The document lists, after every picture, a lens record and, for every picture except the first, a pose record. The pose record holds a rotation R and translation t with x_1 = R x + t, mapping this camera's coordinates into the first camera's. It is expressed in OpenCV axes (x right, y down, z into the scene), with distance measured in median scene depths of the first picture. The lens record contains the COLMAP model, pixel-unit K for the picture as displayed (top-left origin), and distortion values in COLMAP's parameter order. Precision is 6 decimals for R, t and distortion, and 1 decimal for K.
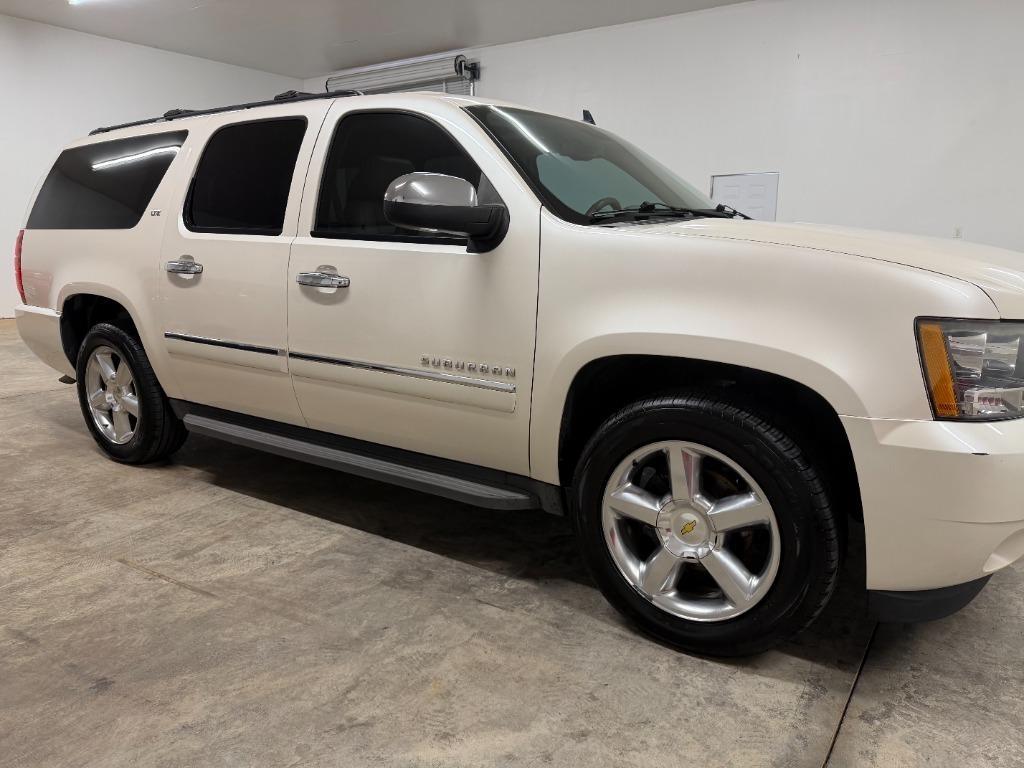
lens RADIAL K [[723.8, 0, 512.0], [0, 723.8, 384.0], [0, 0, 1]] dist [0.027432, -0.037153]
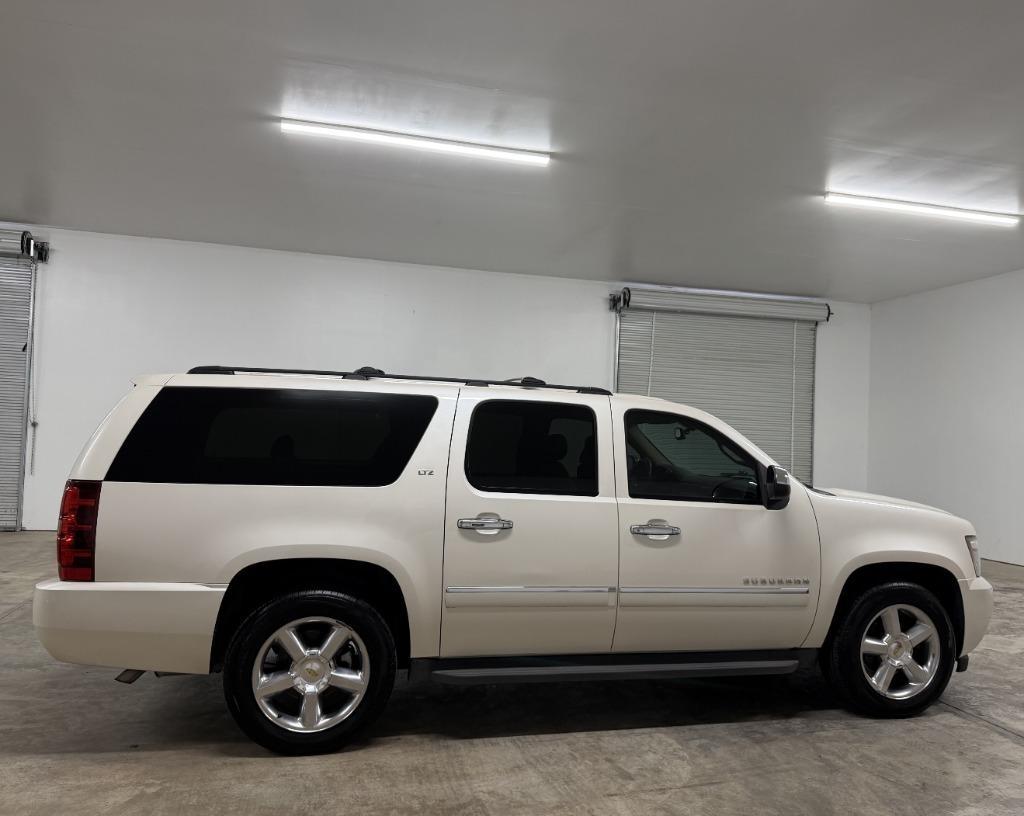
lens RADIAL K [[782.2, 0, 518.9], [0, 782.2, 406.8], [0, 0, 1]] dist [0.130662, -0.232262]
pose [[0.651426, 0.055671, 0.756667, -1.758421], [0.117333, 0.977914, -0.172963, -0.161958], [-0.749584, 0.201455, 0.630507, 0.234562]]
